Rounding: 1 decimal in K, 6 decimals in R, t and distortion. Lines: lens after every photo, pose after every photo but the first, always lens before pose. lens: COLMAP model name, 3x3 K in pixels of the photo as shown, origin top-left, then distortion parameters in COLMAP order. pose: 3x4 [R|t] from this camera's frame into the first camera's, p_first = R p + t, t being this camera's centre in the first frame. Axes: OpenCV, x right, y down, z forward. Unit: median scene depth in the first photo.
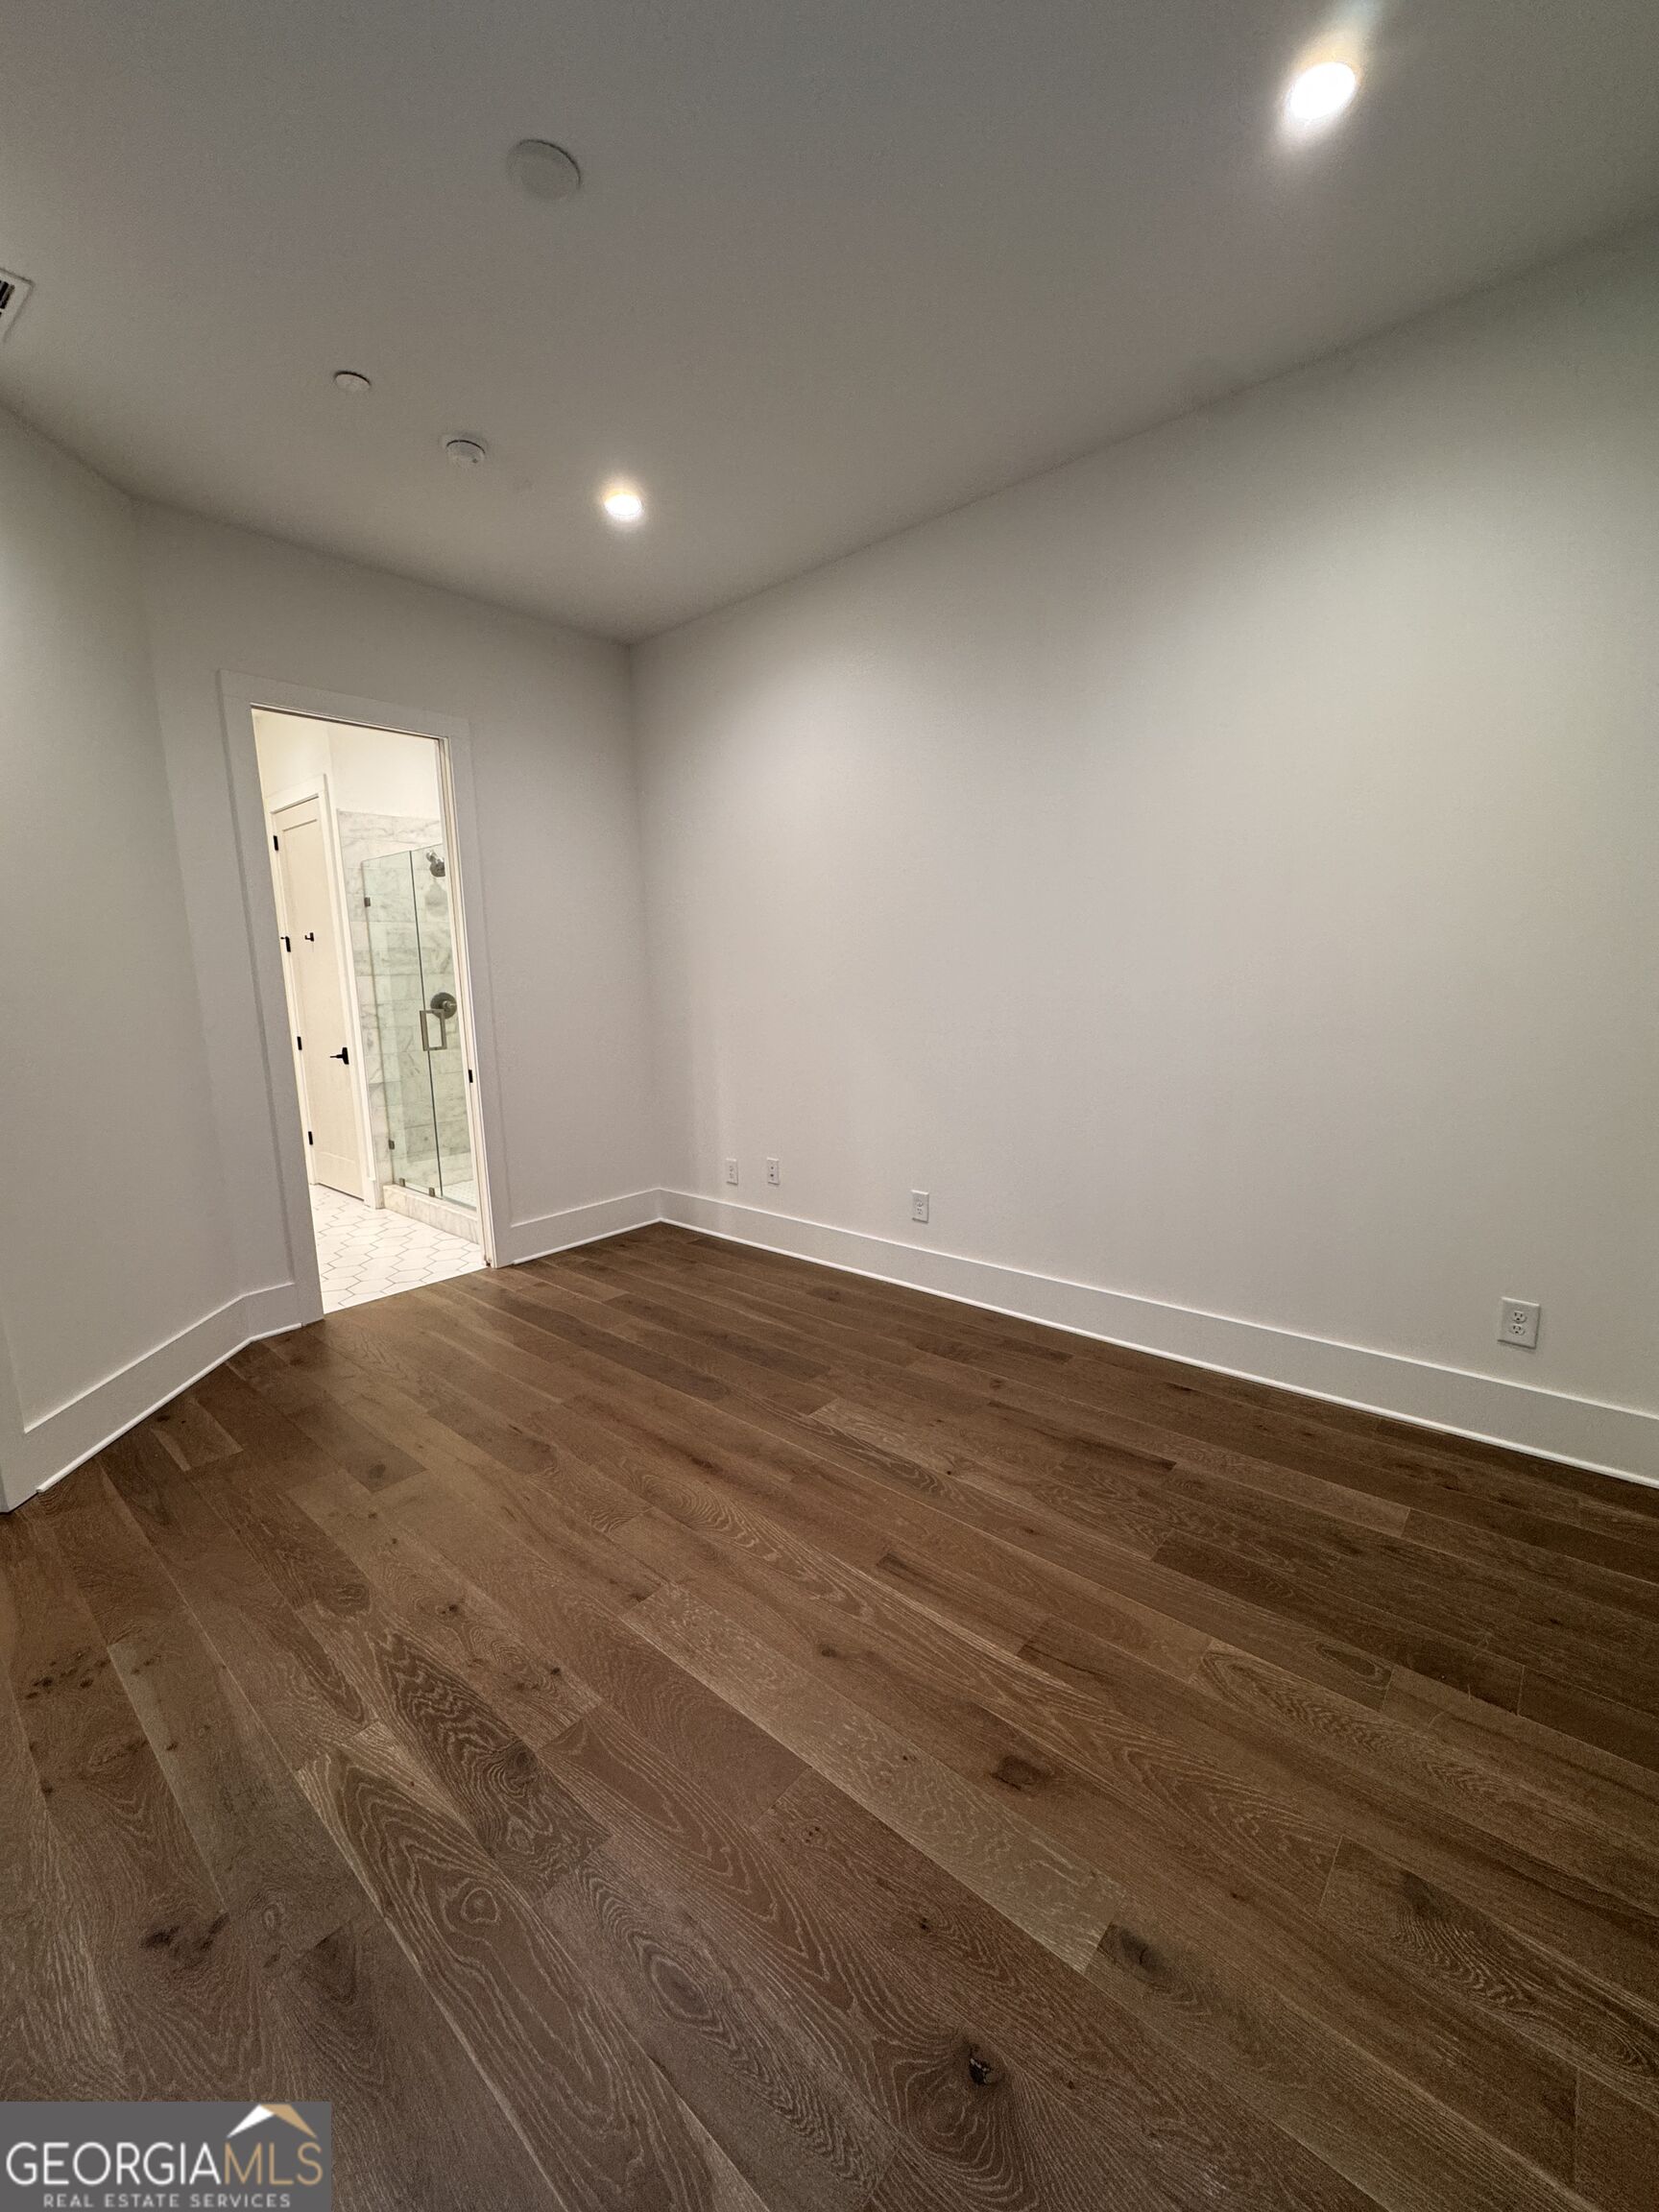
lens RADIAL K [[888.4, 0, 836.9], [0, 888.4, 1102.5], [0, 0, 1]] dist [-0.006291, 0.001109]
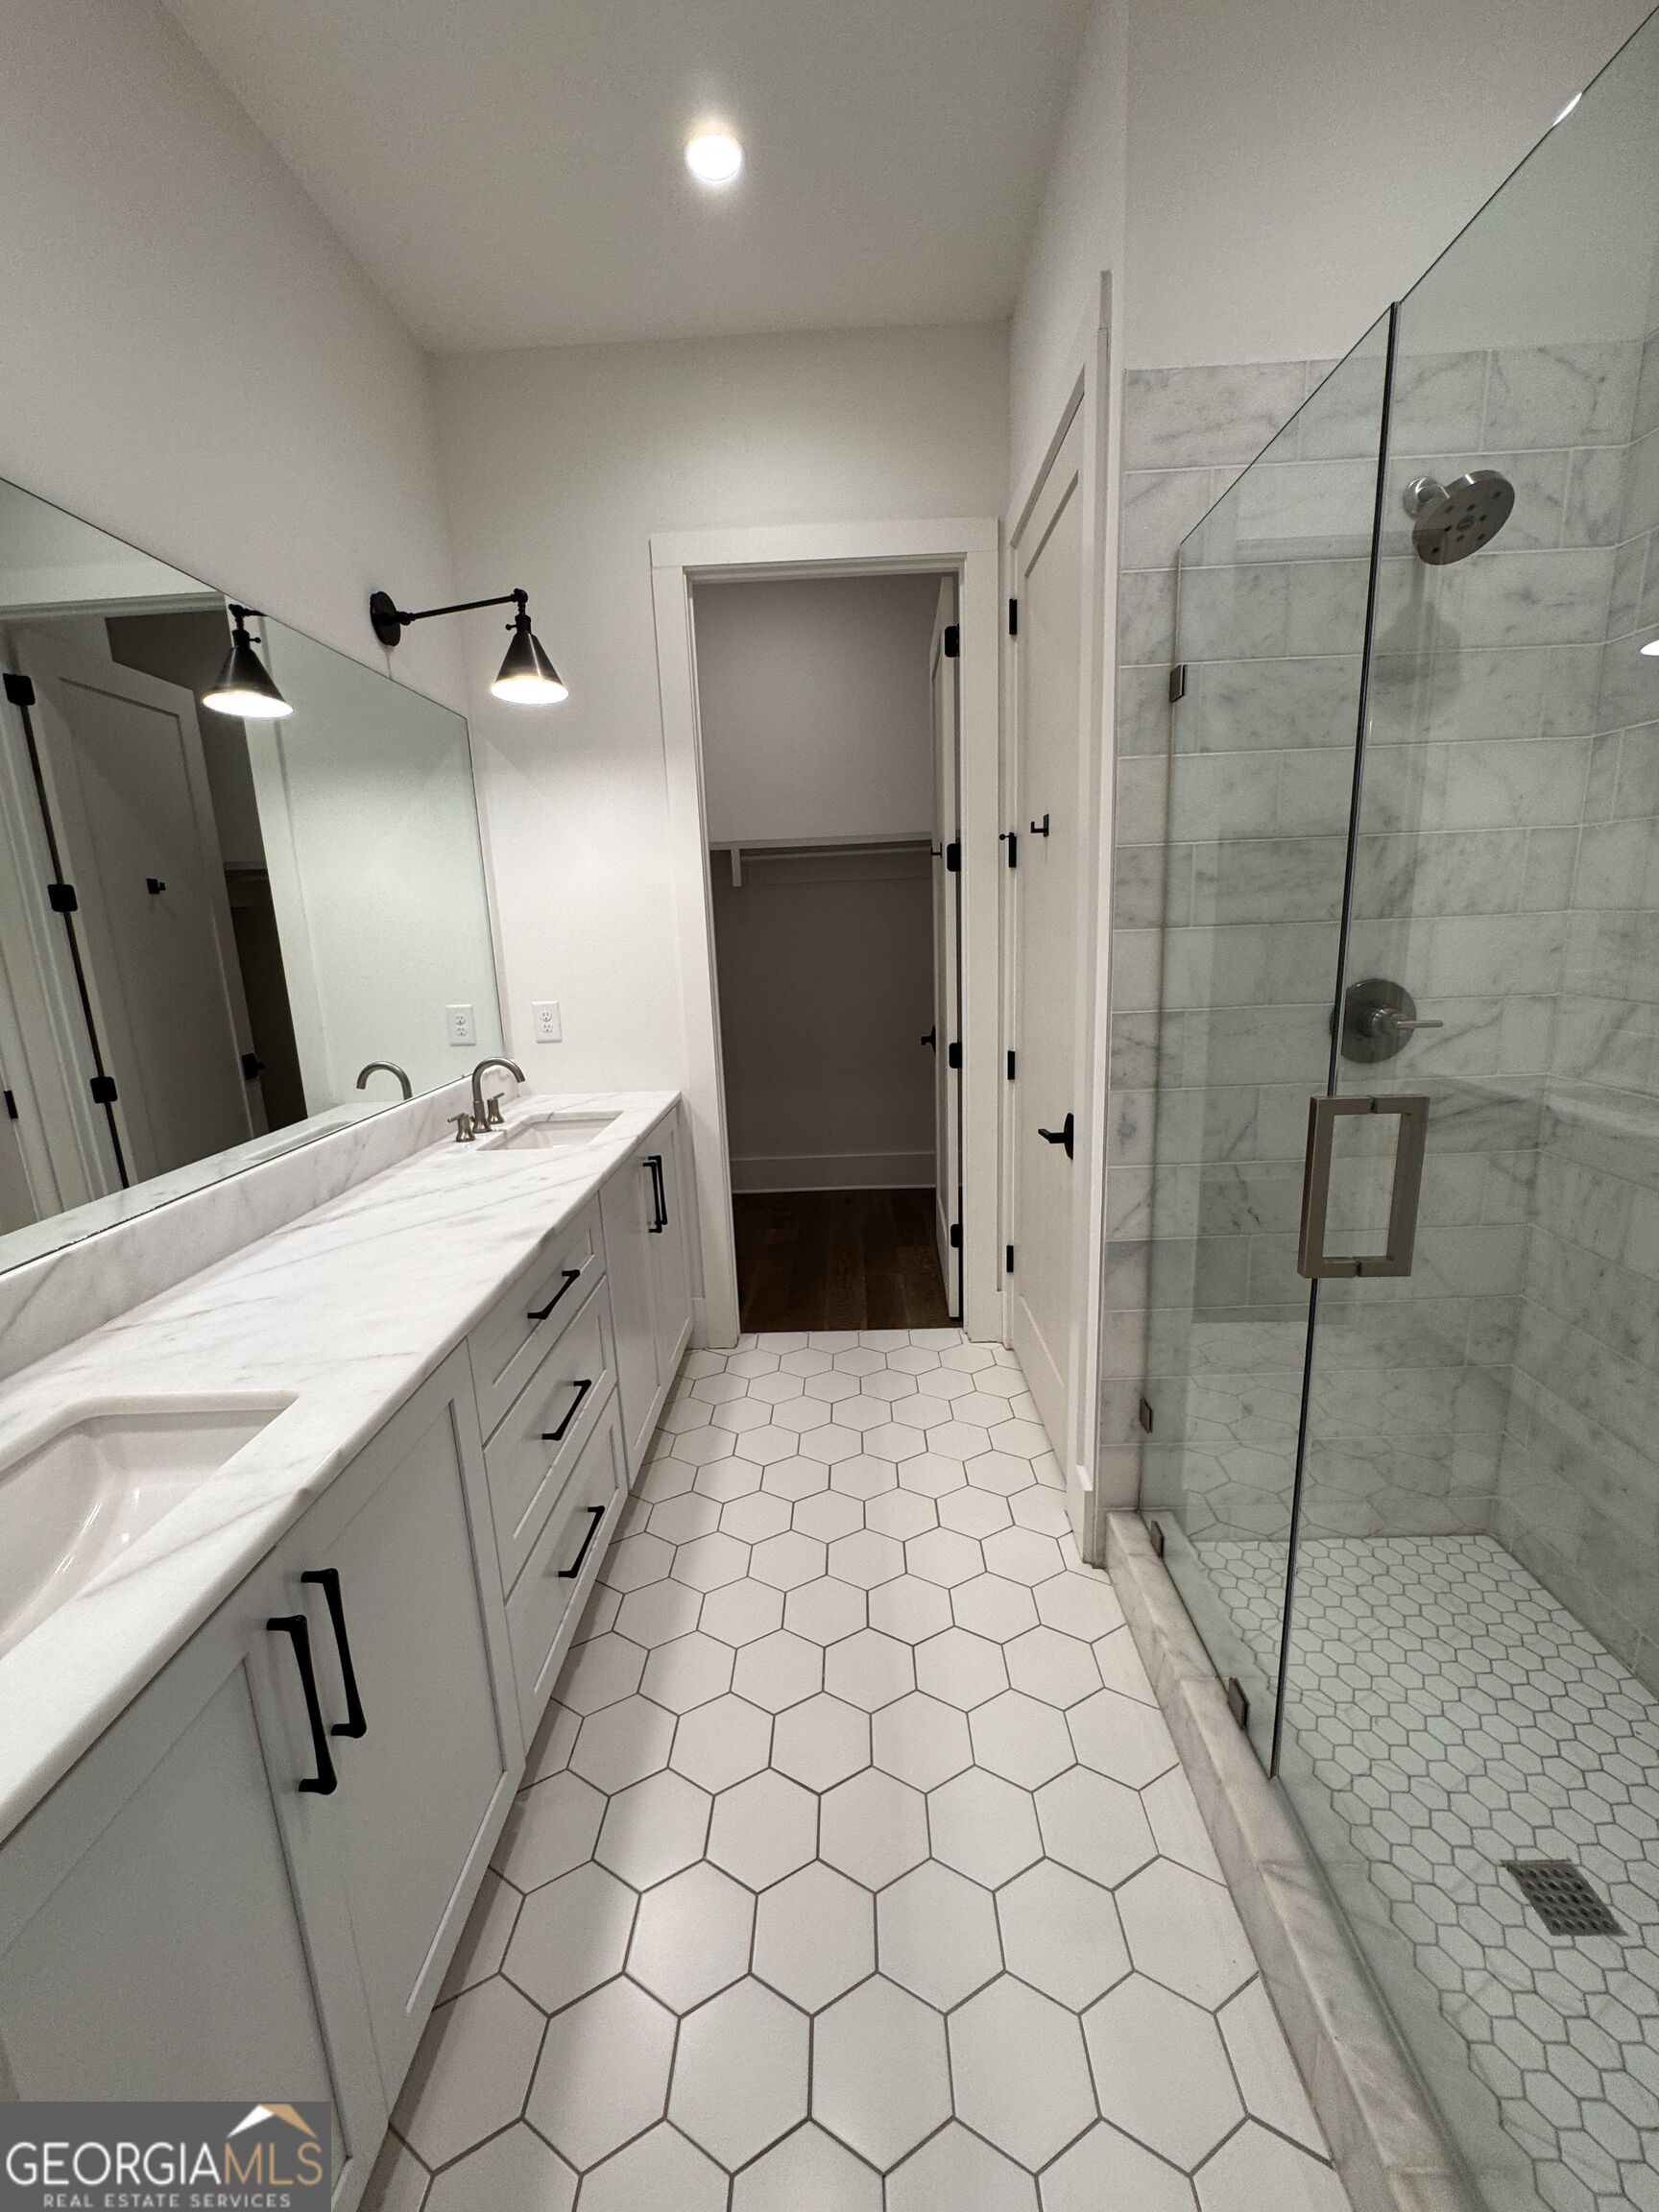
lens RADIAL K [[888.4, 0, 830.5], [0, 888.4, 1104.3], [0, 0, 1]] dist [-0.006291, 0.001109]
pose [[0.635142, 0.156881, -0.756296, -0.343259], [-0.099814, 0.987617, 0.121040, -0.105005], [0.765919, -0.001389, 0.642935, 0.694337]]
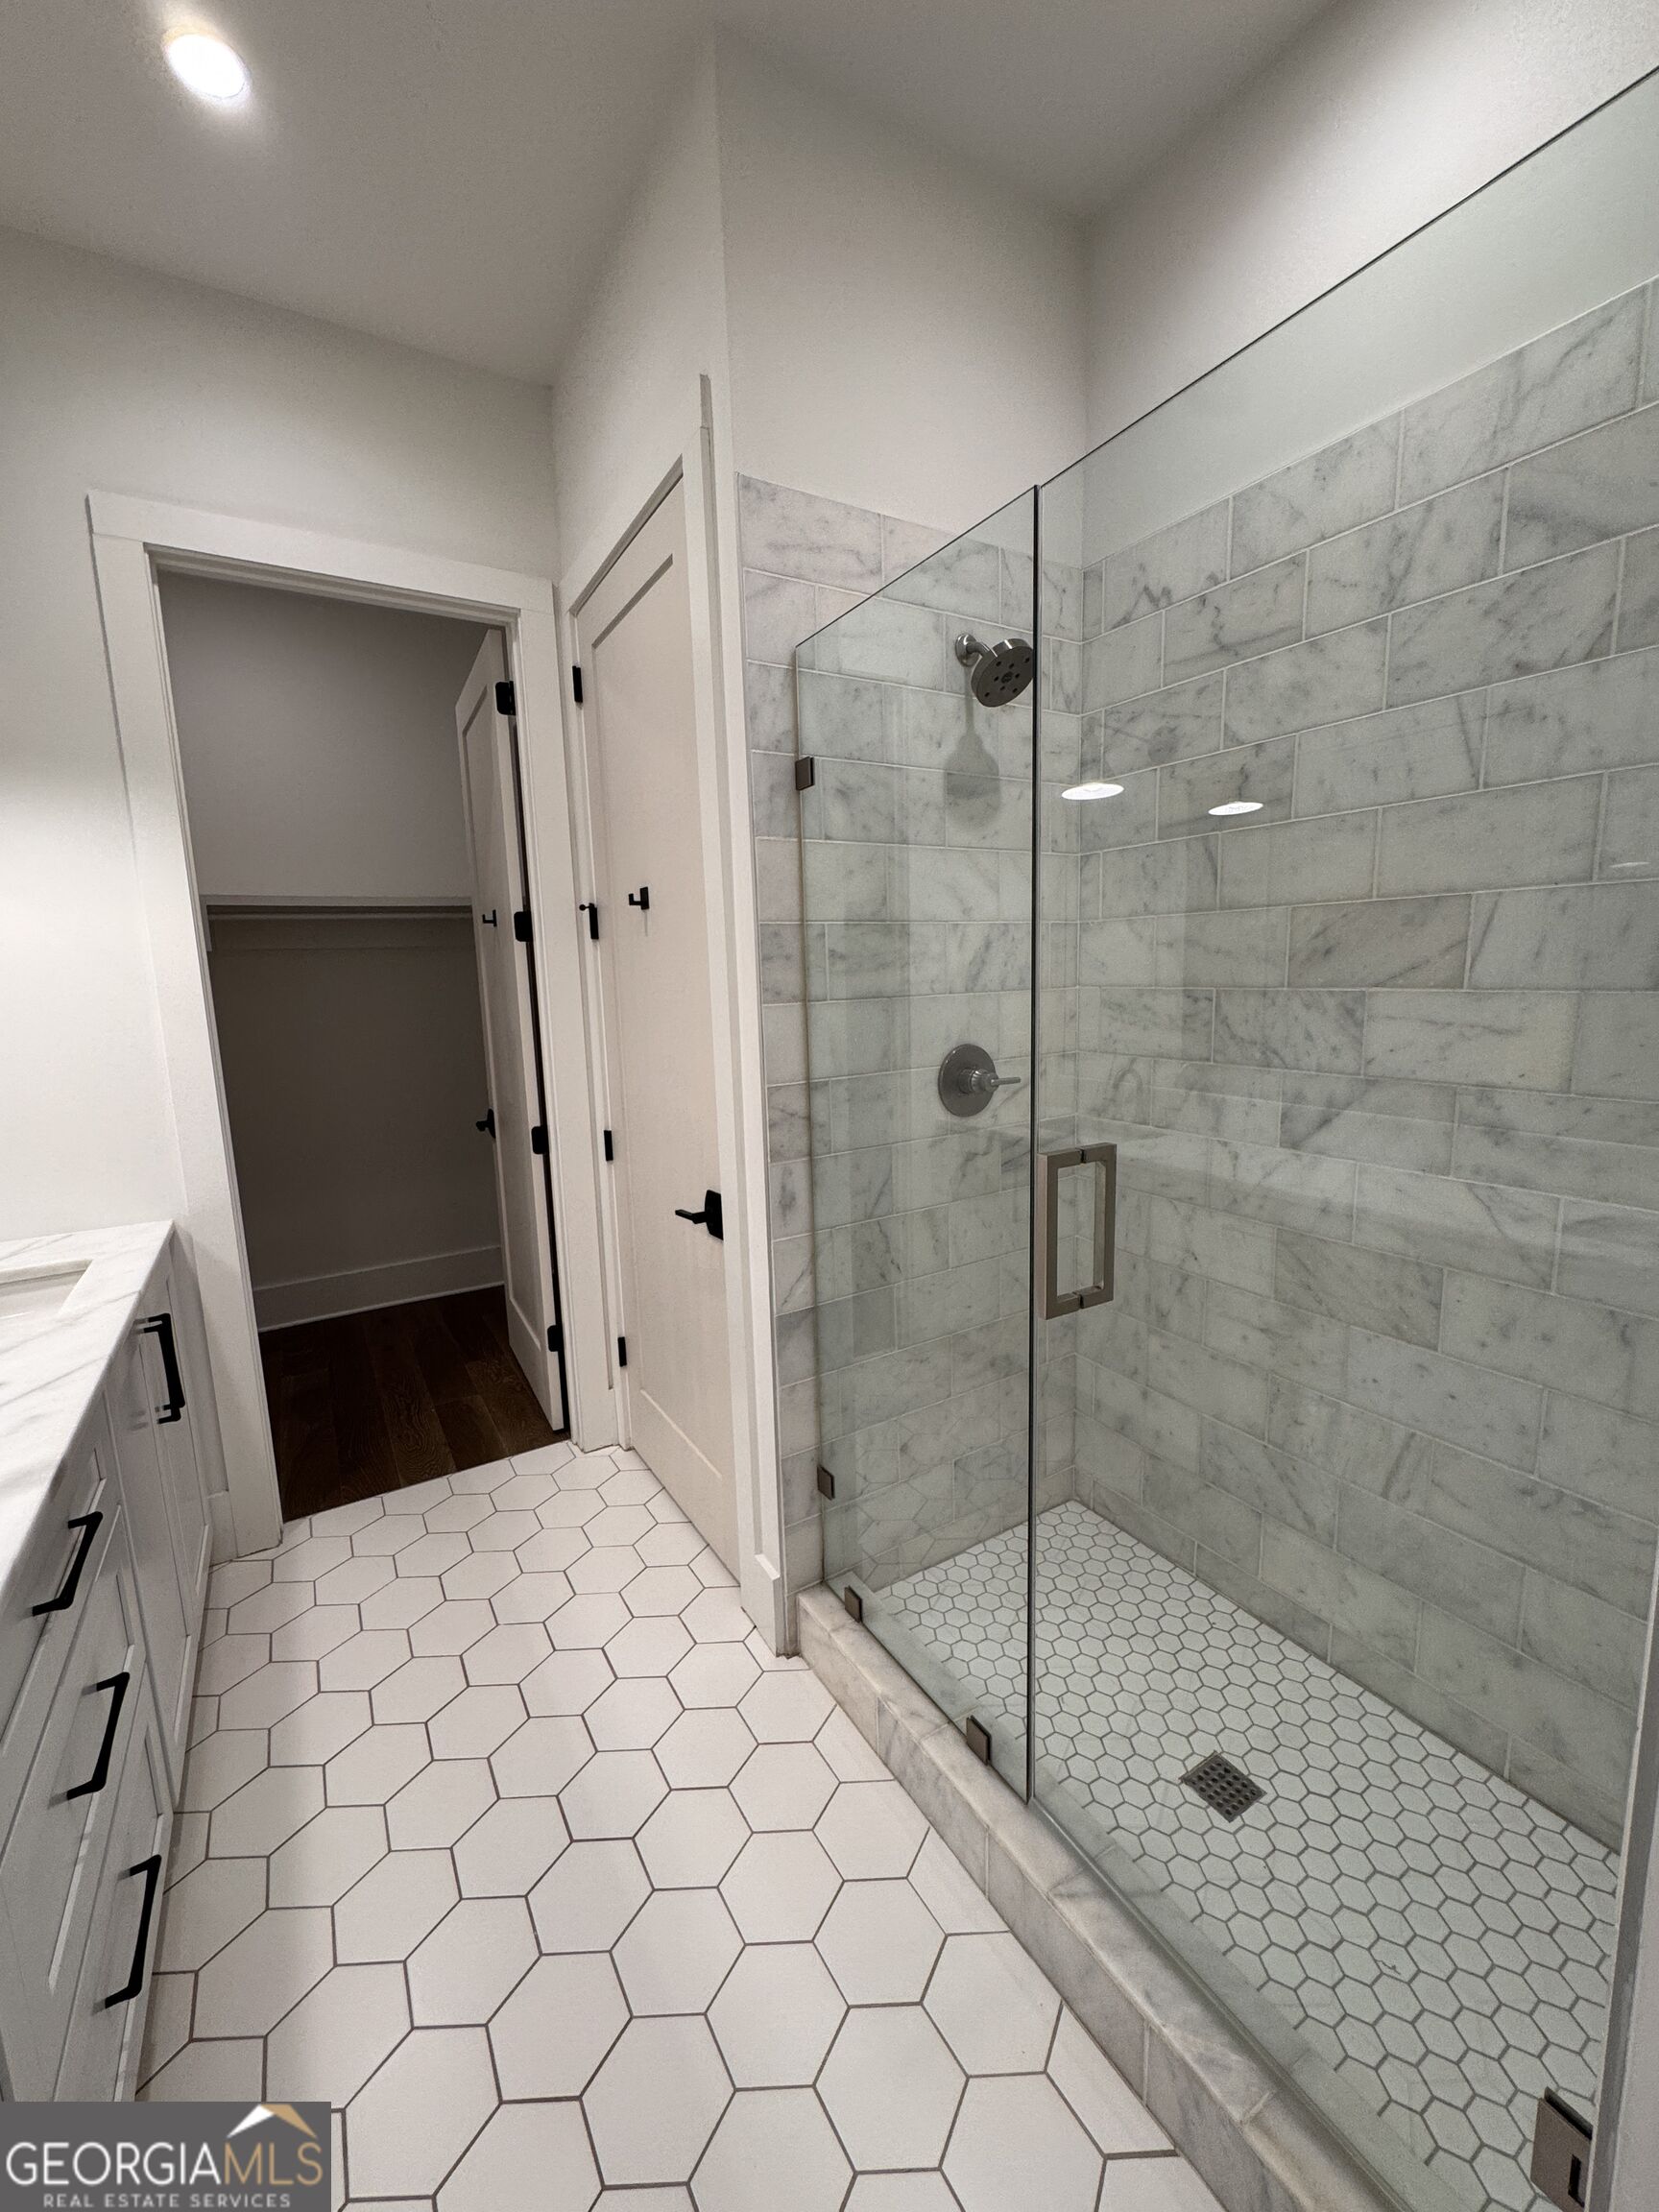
lens RADIAL K [[888.4, 0, 831.0], [0, 888.4, 1104.0], [0, 0, 1]] dist [-0.006291, 0.001109]
pose [[0.951325, 0.039478, -0.305651, -0.407149], [-0.040742, 0.999167, 0.002246, -0.104200], [0.305485, 0.010316, 0.952141, 0.679452]]
